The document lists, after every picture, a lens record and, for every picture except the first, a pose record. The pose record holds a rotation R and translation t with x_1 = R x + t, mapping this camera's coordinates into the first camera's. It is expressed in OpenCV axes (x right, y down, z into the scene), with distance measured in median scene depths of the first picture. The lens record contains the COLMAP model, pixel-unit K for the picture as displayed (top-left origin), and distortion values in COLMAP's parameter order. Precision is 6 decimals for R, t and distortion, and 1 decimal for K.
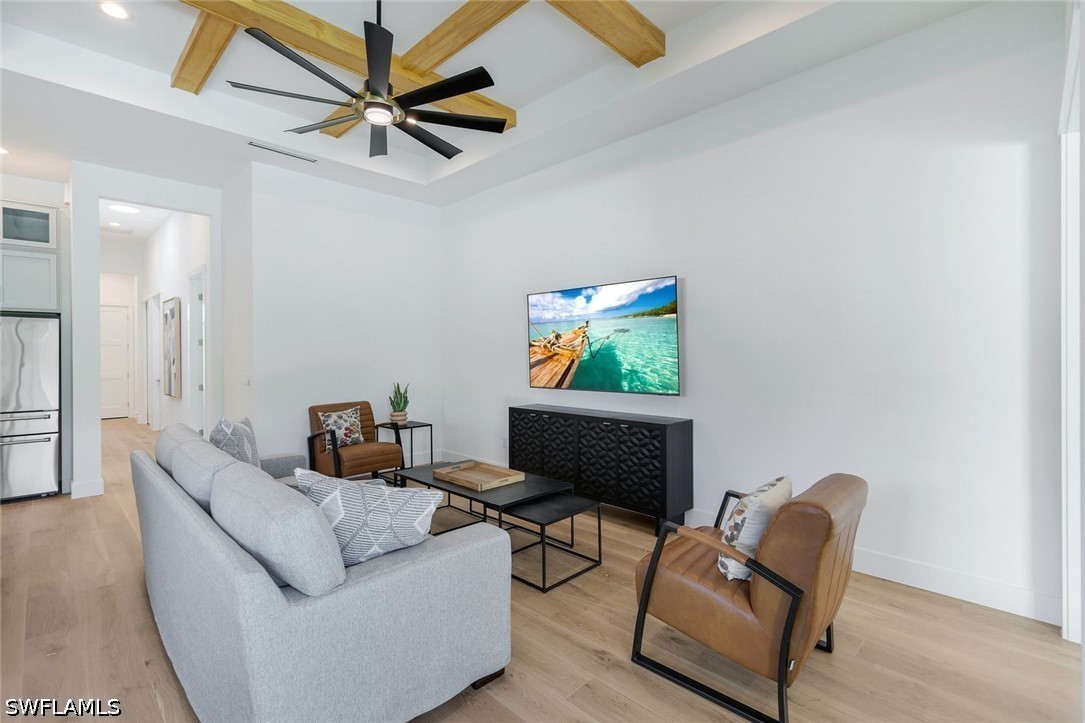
lens RADIAL K [[498.2, 0, 544.2], [0, 498.2, 350.1], [0, 0, 1]] dist [0.004491, -0.000203]
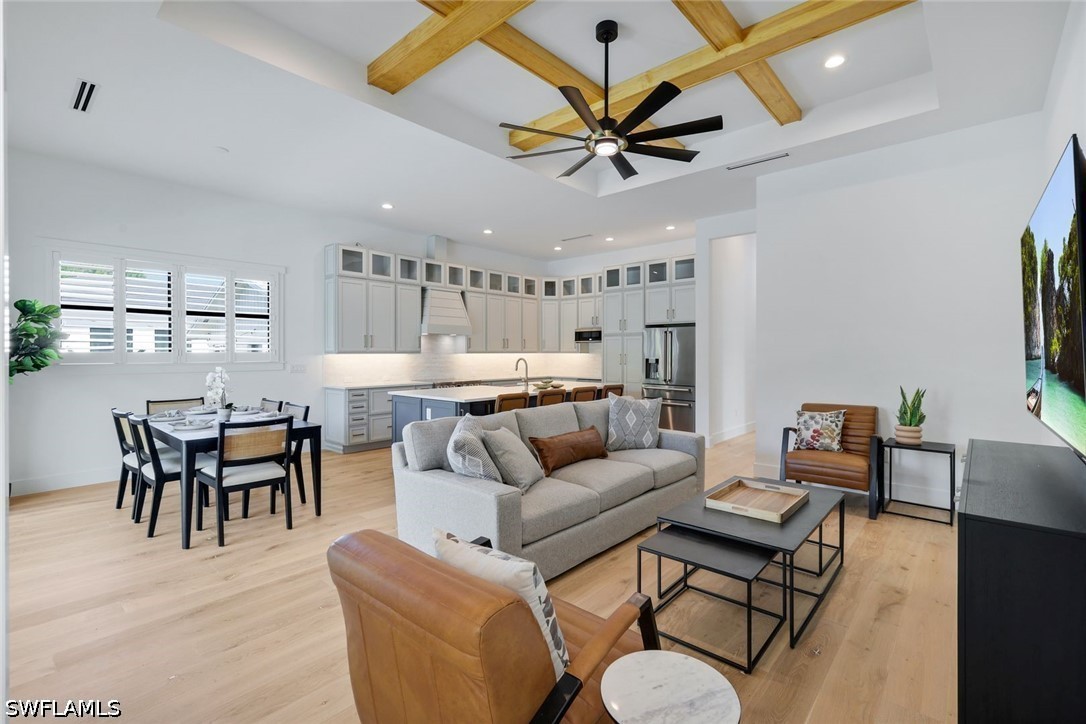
lens RADIAL K [[478.7, 0, 542.3], [0, 478.7, 357.1], [0, 0, 1]] dist [0.002935, -0.001015]
pose [[0.051146, 0.015754, -0.998567, 0.468253], [0.004099, 0.999864, 0.015984, 0.004973], [0.998683, -0.004910, 0.051075, 0.460222]]
